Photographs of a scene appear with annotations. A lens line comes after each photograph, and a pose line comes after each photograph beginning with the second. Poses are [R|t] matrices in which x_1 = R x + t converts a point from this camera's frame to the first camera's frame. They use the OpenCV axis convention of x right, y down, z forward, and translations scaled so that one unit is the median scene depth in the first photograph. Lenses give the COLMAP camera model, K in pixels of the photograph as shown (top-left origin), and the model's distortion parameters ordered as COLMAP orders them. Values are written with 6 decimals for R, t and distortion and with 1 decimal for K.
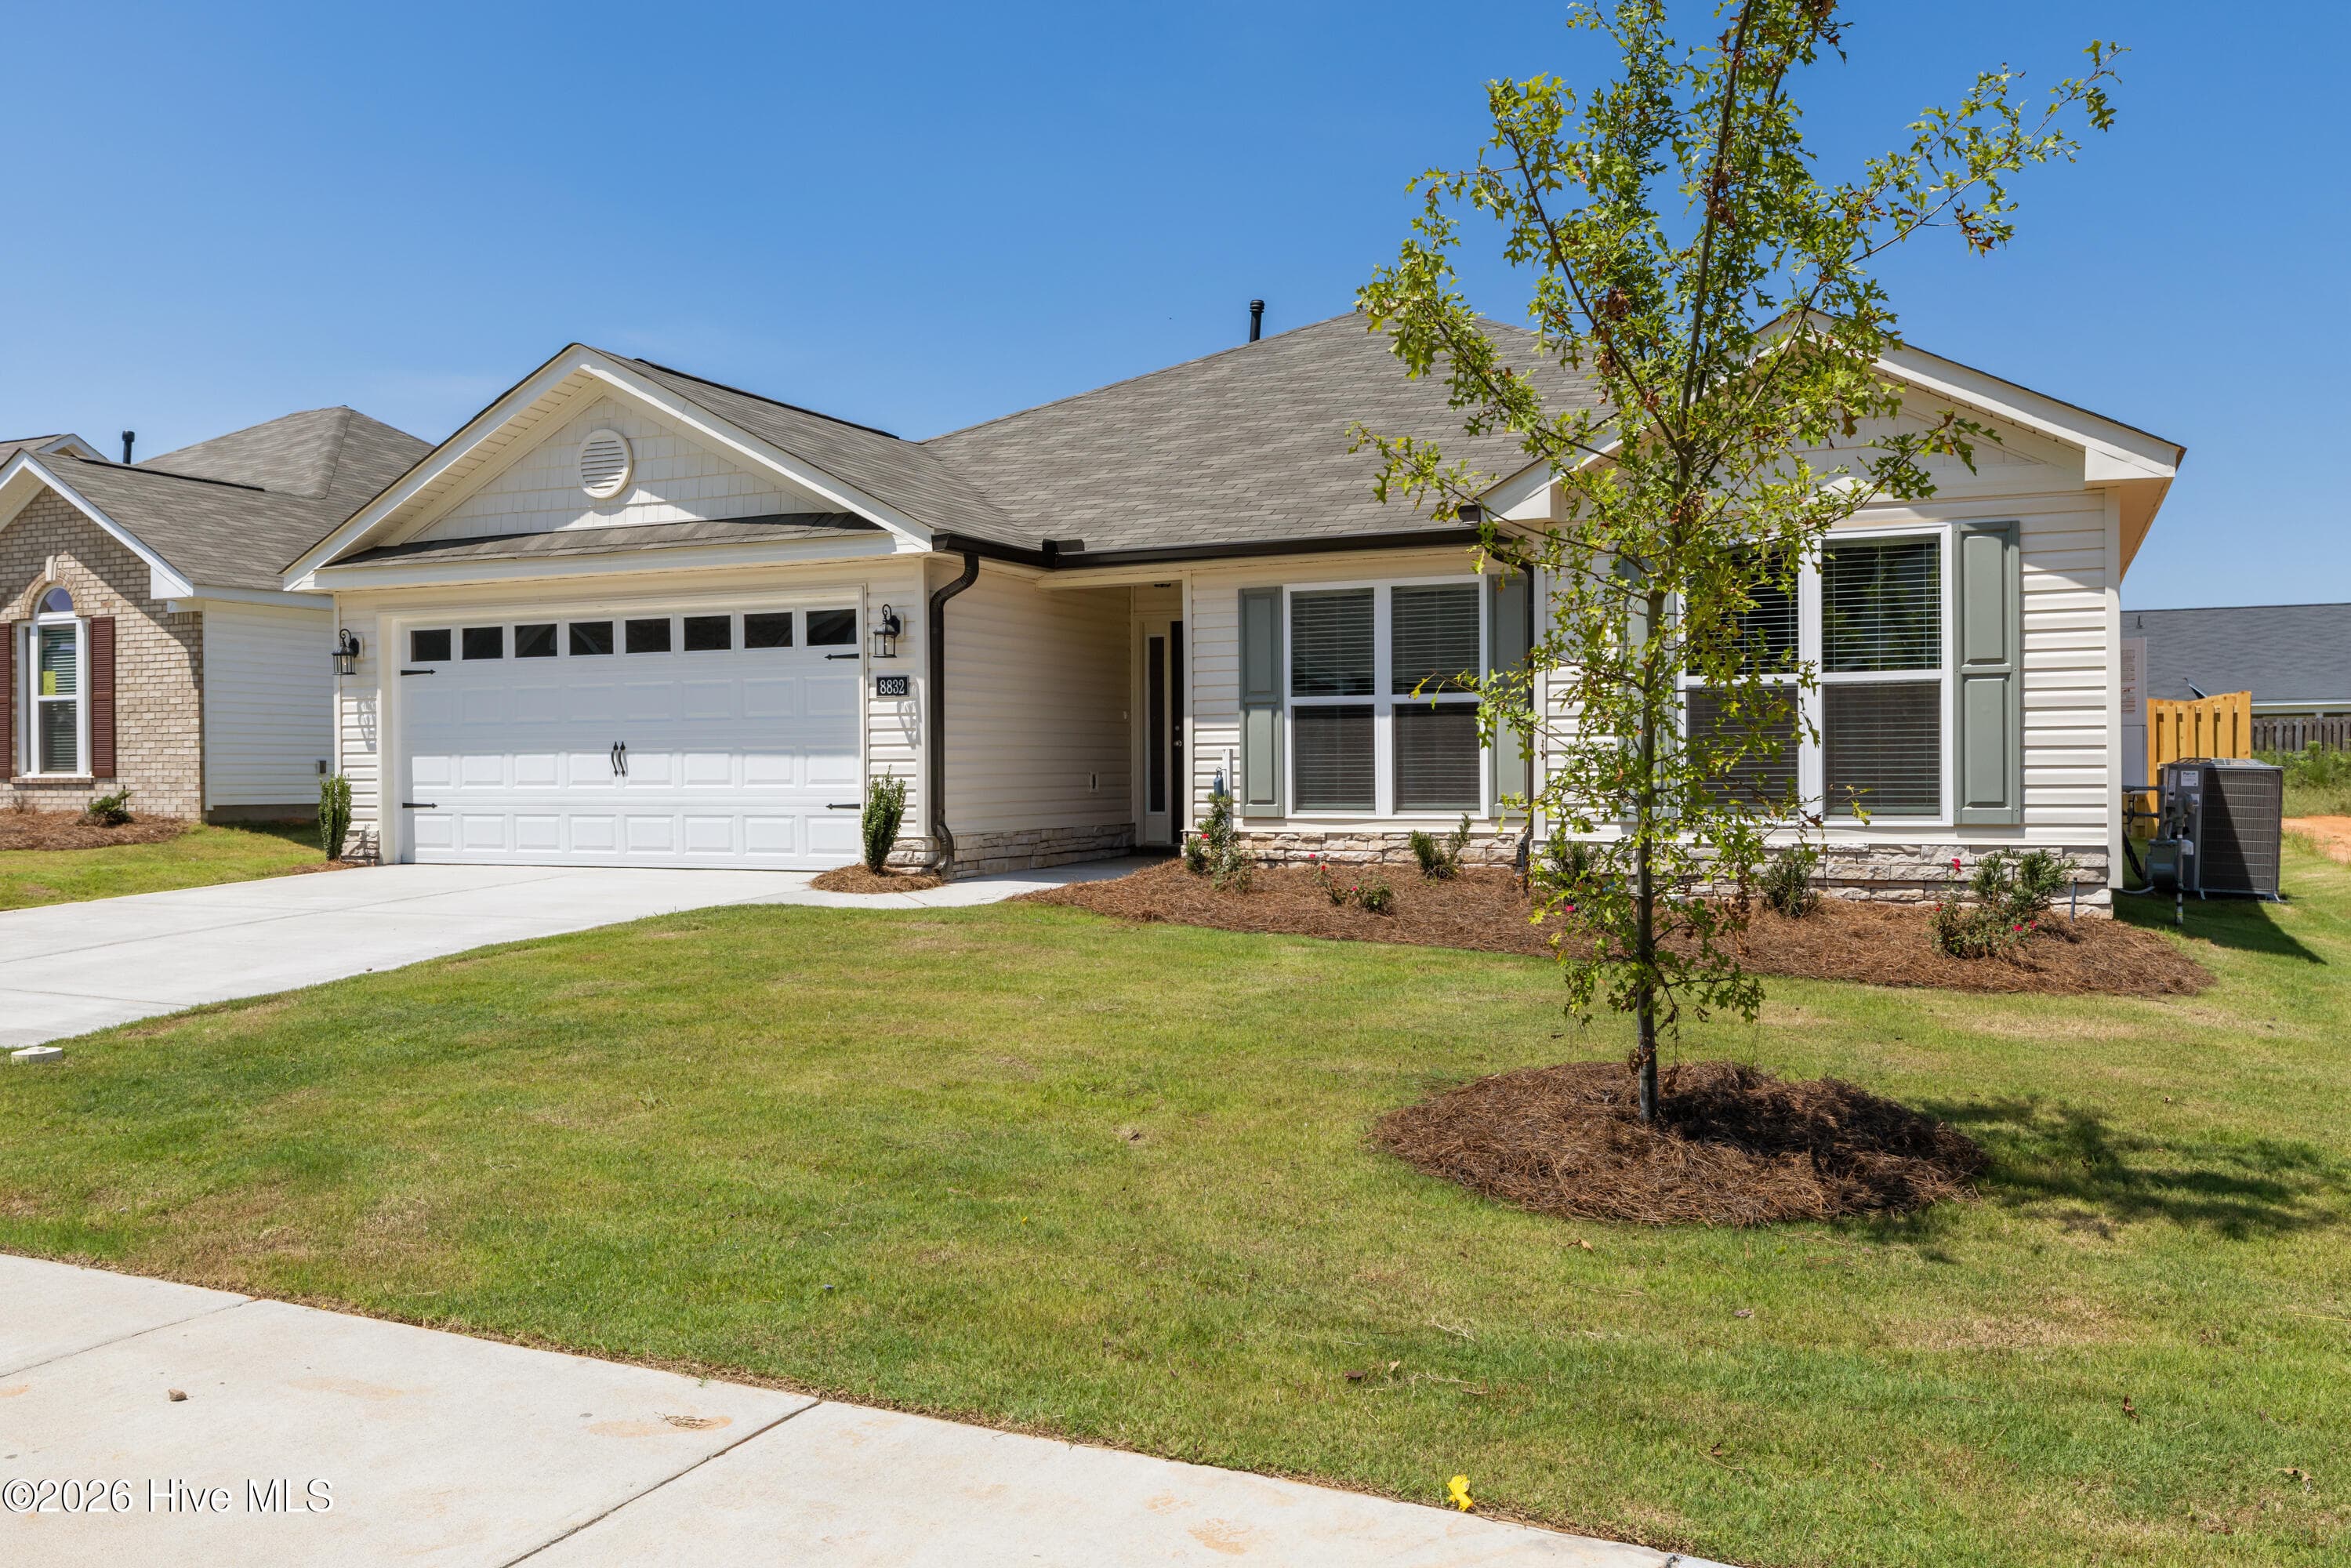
lens RADIAL K [[1885.0, 0, 1174.1], [0, 1885.0, 789.3], [0, 0, 1]] dist [0.008127, -0.040613]
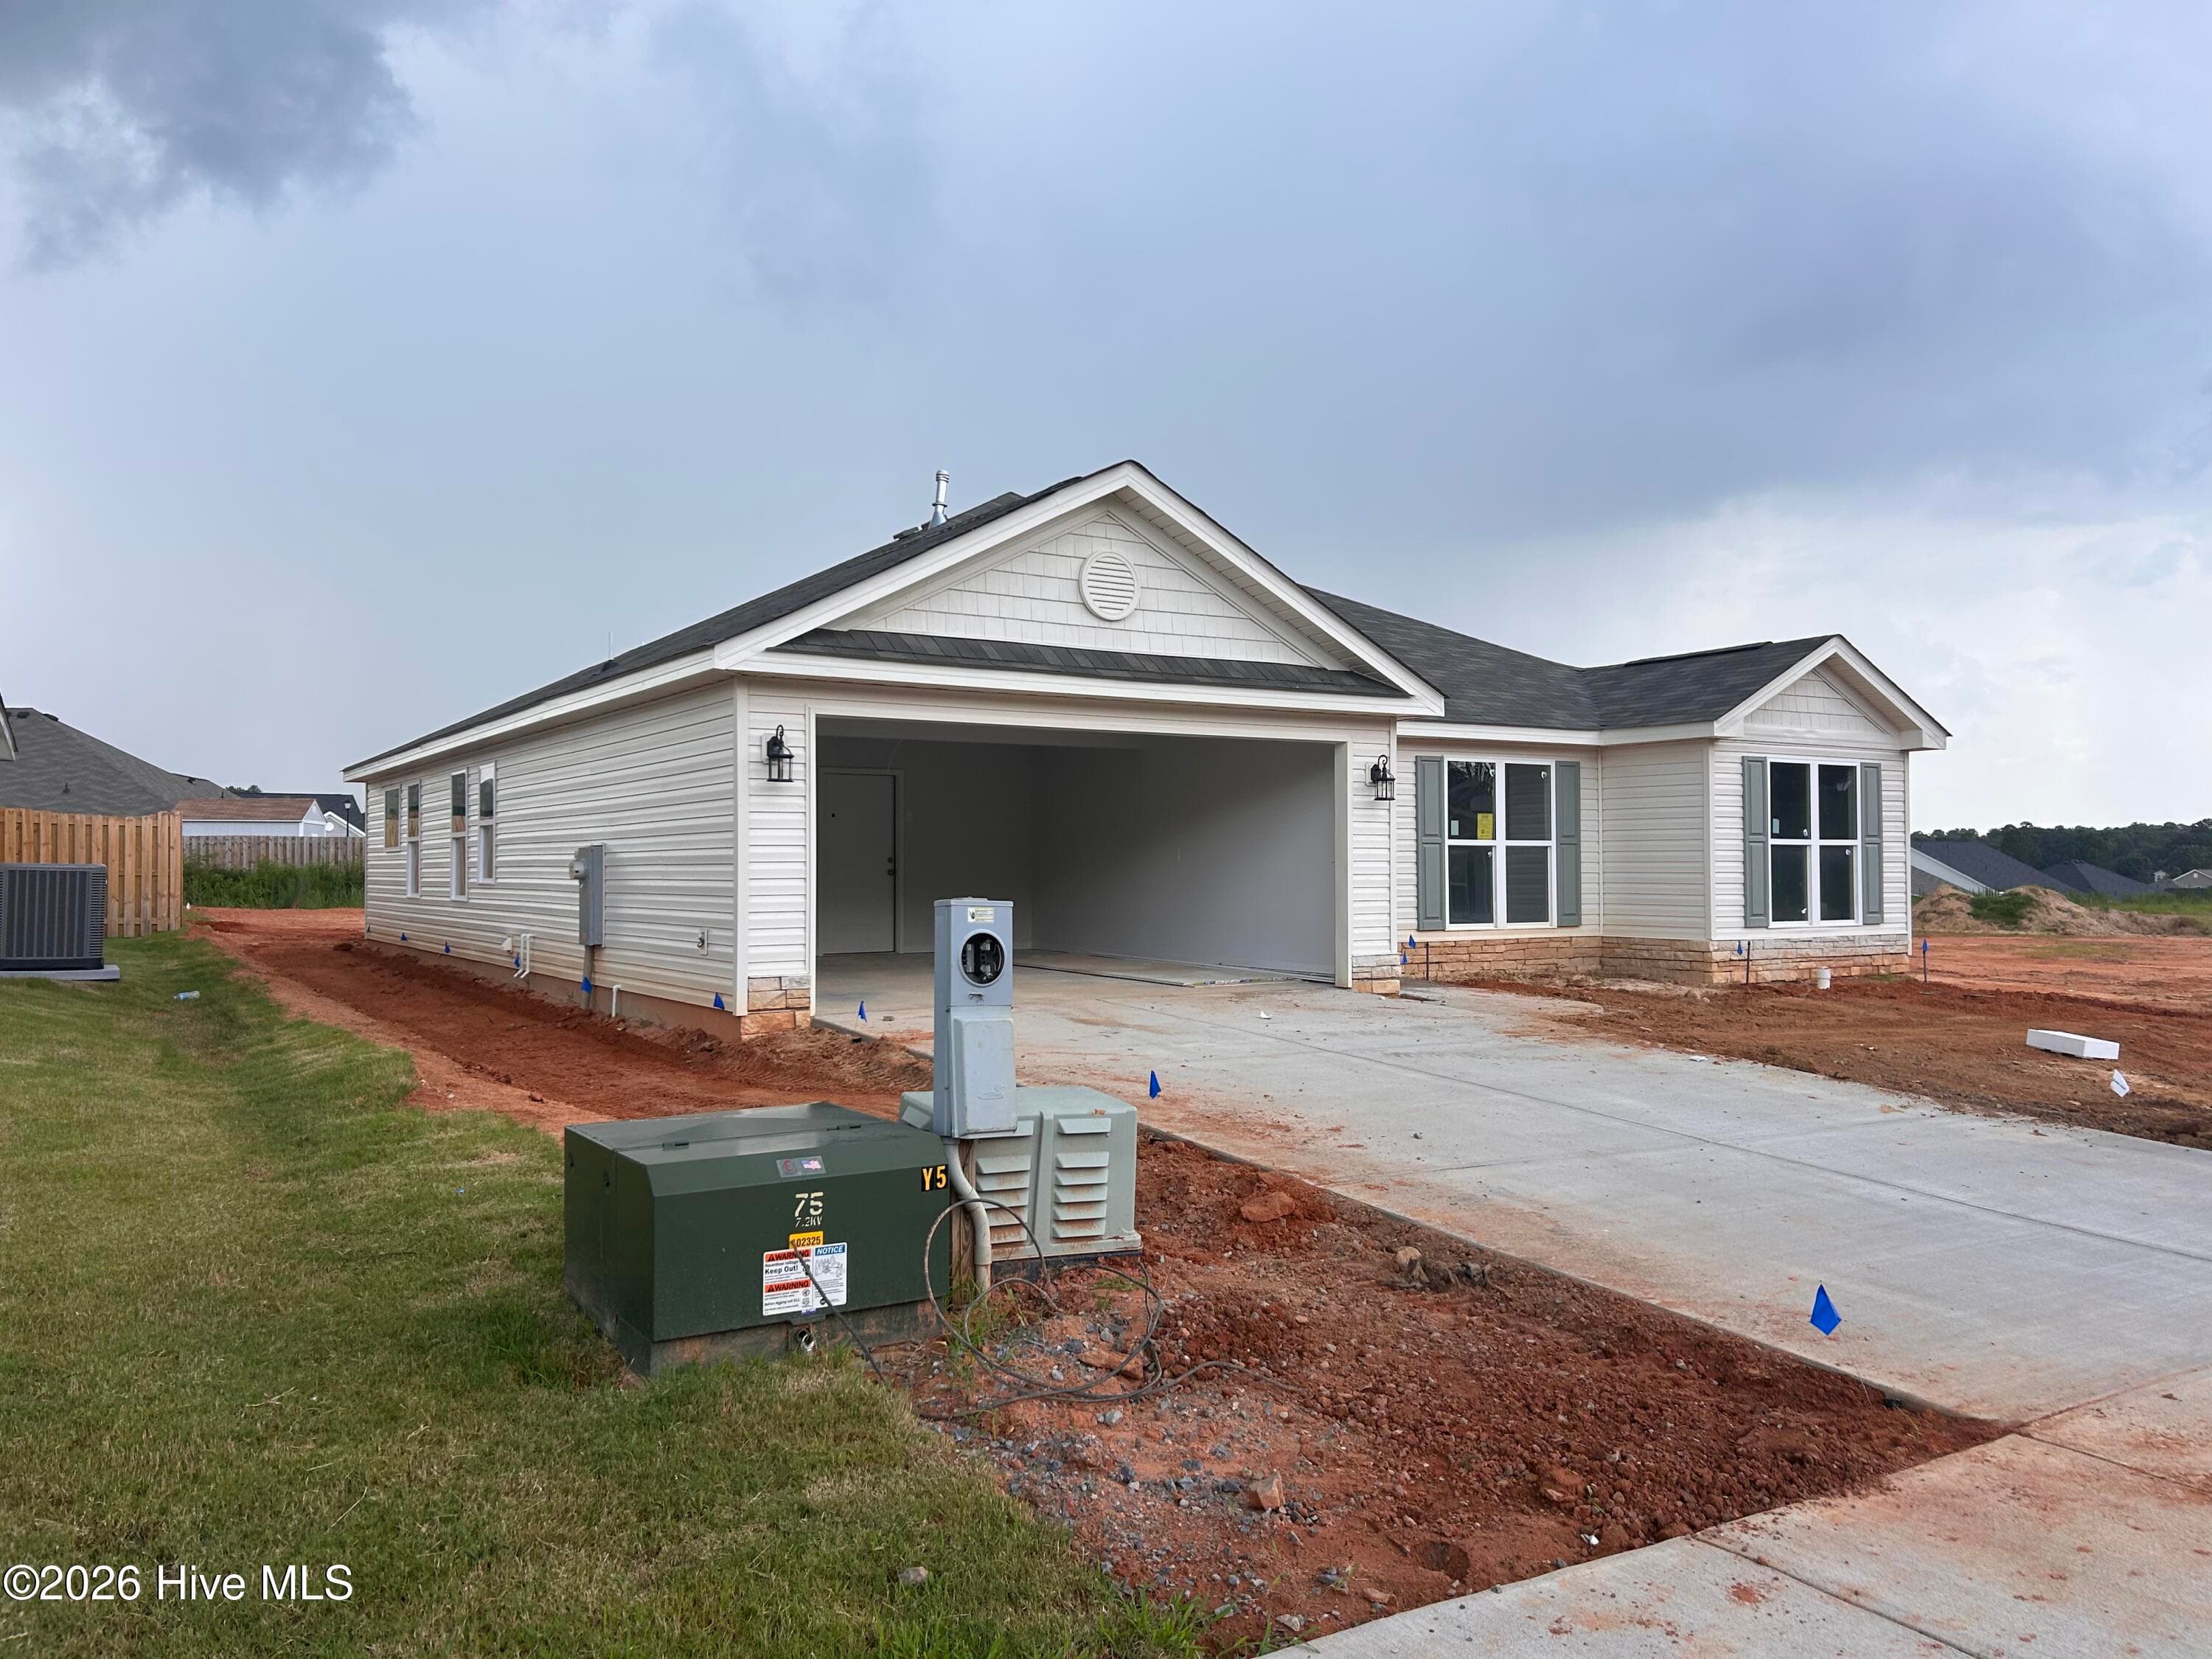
lens RADIAL K [[1679.8, 0, 1108.2], [0, 1679.8, 836.3], [0, 0, 1]] dist [0.069450, -0.102260]
pose [[0.549463, 0.021752, 0.835235, -1.078631], [0.007995, 0.999478, -0.031289, -0.016127], [-0.835480, 0.023870, 0.549002, 0.552881]]
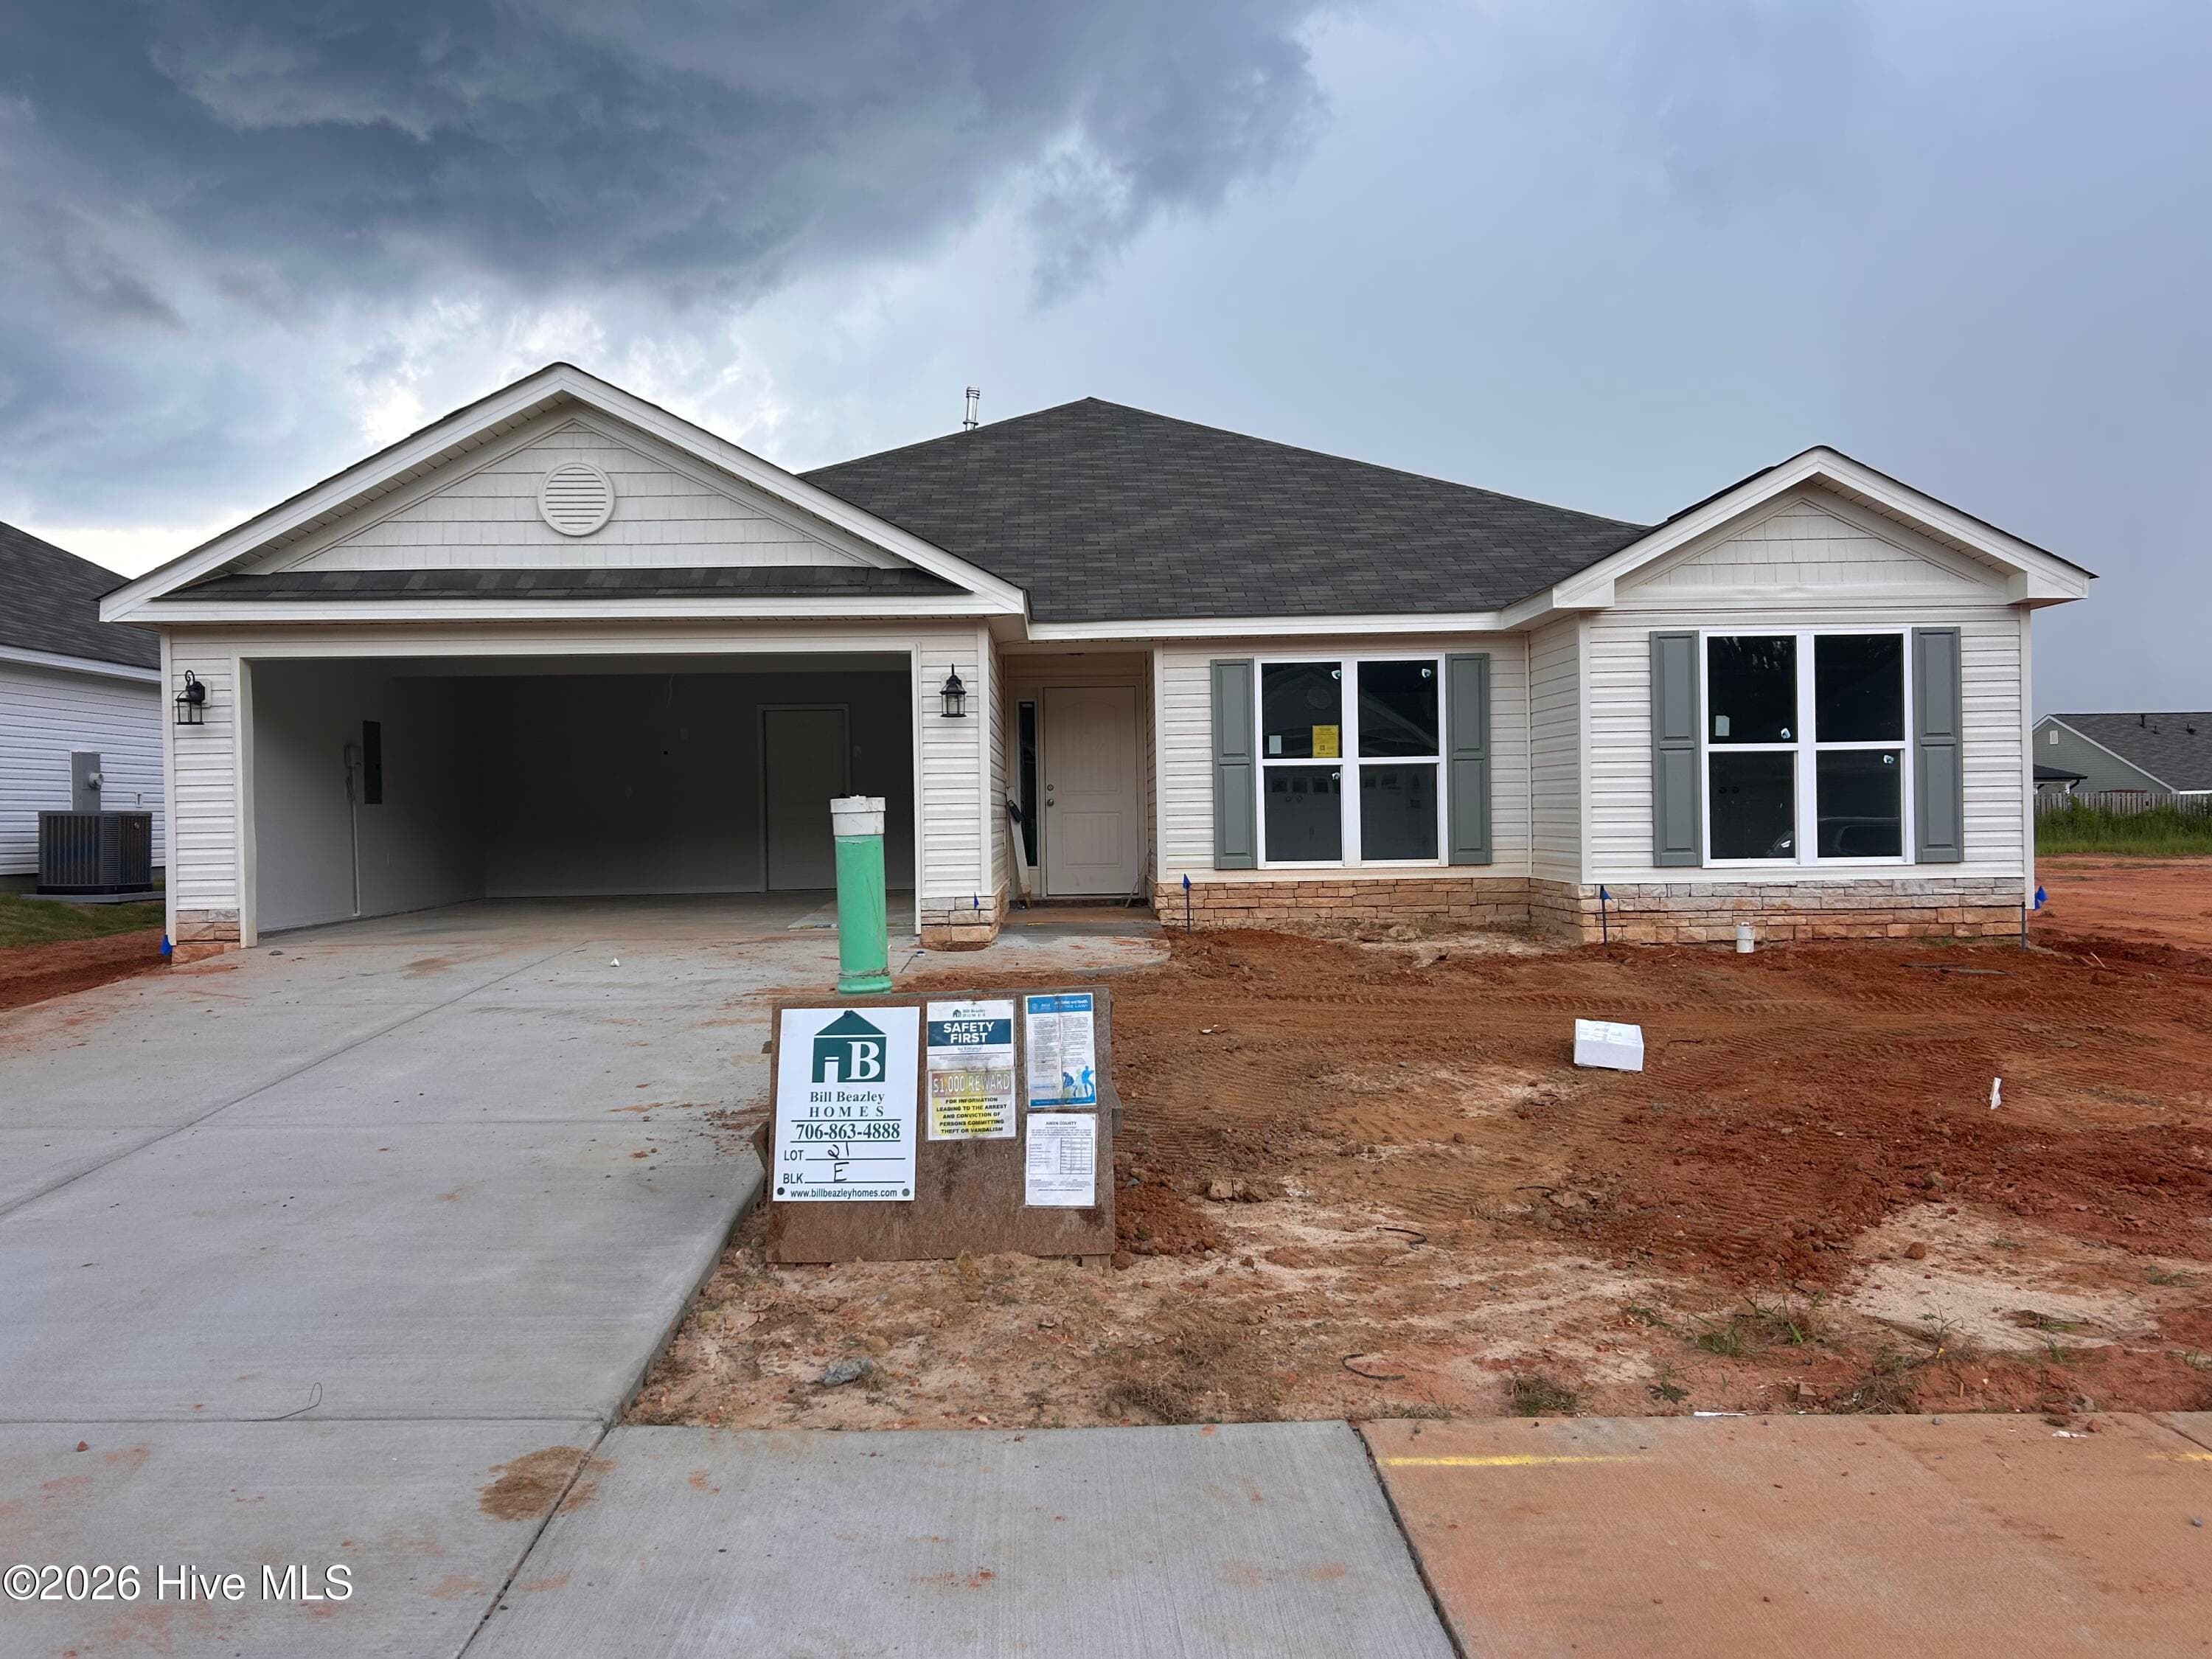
lens RADIAL K [[1671.4, 0, 1096.0], [0, 1671.4, 840.3], [0, 0, 1]] dist [0.073574, -0.096723]
pose [[0.902867, -0.014368, 0.429680, -0.449868], [0.015100, 0.999885, 0.001708, -0.004909], [-0.429654, 0.004946, 0.902980, 0.164250]]
